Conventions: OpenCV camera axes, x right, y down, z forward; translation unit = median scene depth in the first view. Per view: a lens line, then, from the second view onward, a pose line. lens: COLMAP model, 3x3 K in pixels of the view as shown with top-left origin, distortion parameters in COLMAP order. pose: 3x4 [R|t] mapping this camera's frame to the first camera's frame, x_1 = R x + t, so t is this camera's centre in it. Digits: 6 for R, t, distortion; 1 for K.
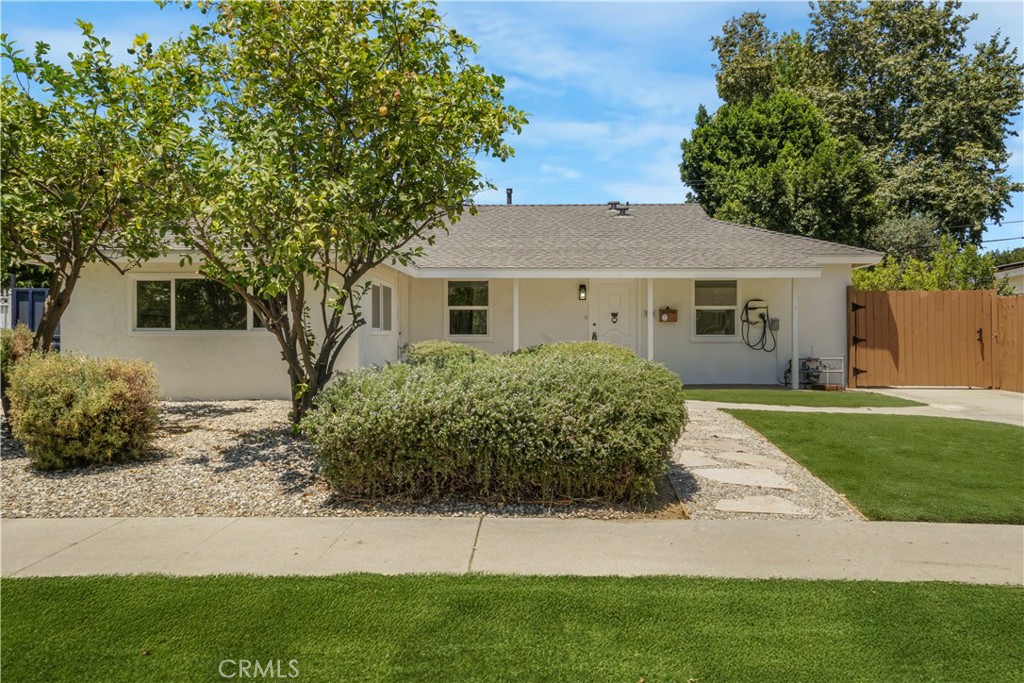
lens RADIAL K [[777.1, 0, 511.5], [0, 777.1, 328.5], [0, 0, 1]] dist [0.049643, 0.048222]
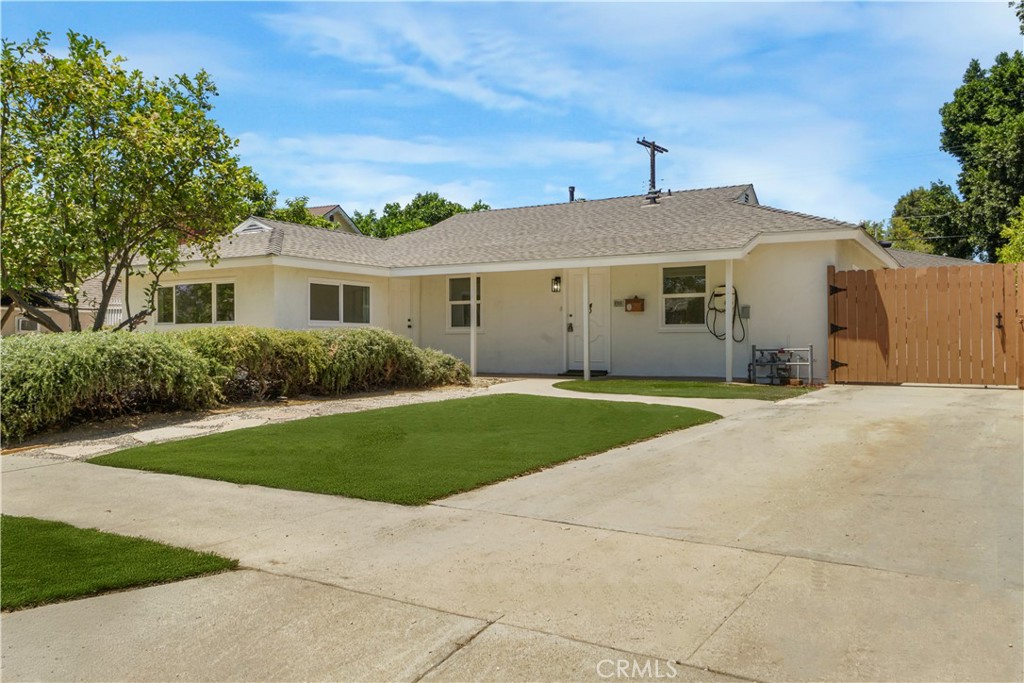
lens RADIAL K [[777.1, 0, 511.5], [0, 777.1, 328.5], [0, 0, 1]] dist [0.049643, 0.048222]
pose [[0.884290, -0.008621, -0.466858, 0.263736], [0.004625, 0.999942, -0.009706, 0.010808], [0.466914, 0.006423, 0.884279, 0.037952]]
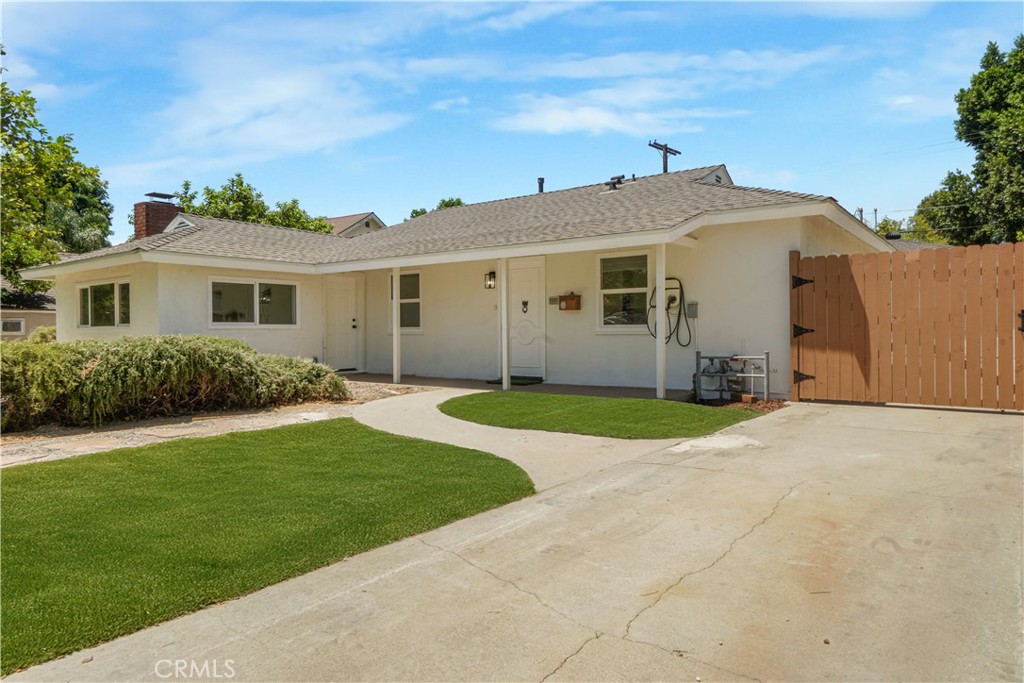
lens RADIAL K [[642.5, 0, 507.7], [0, 642.5, 329.6], [0, 0, 1]] dist [0.032002, 0.001355]
pose [[0.825585, -0.005839, -0.564247, 0.273196], [0.009885, 0.999943, 0.004116, 0.004613], [0.564190, -0.008976, 0.825596, 0.200337]]
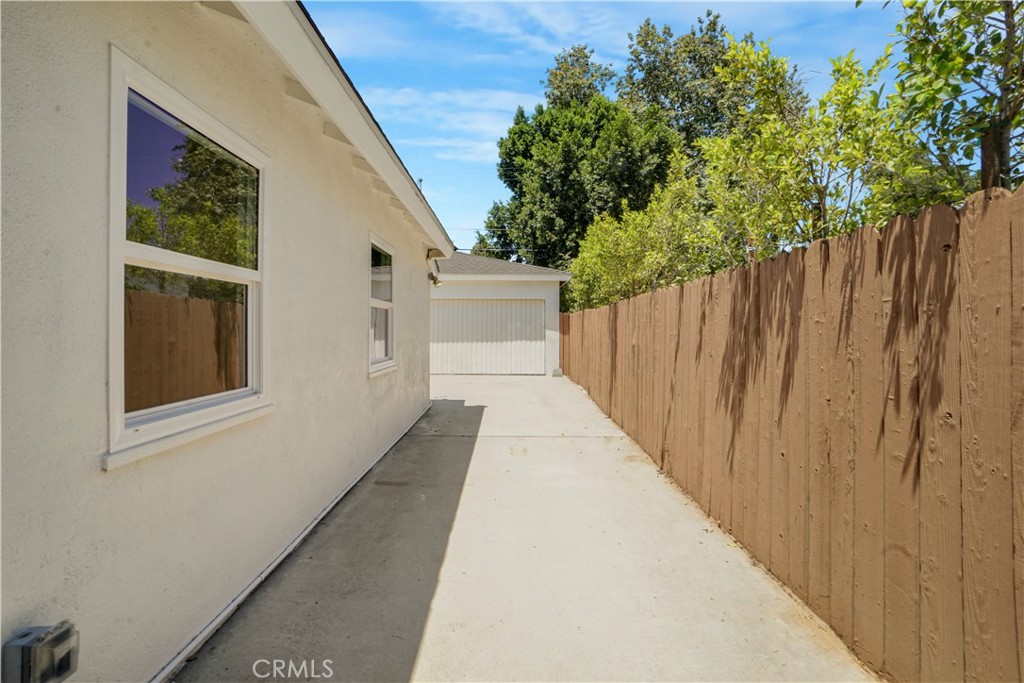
lens RADIAL K [[461.7, 0, 523.8], [0, 461.7, 330.0], [0, 0, 1]] dist [0.002398, 0.000137]
pose [[0.996920, -0.001104, 0.078414, 0.258730], [0.000385, 0.999958, 0.009191, -0.004400], [-0.078421, -0.009133, 0.996879, 0.523143]]
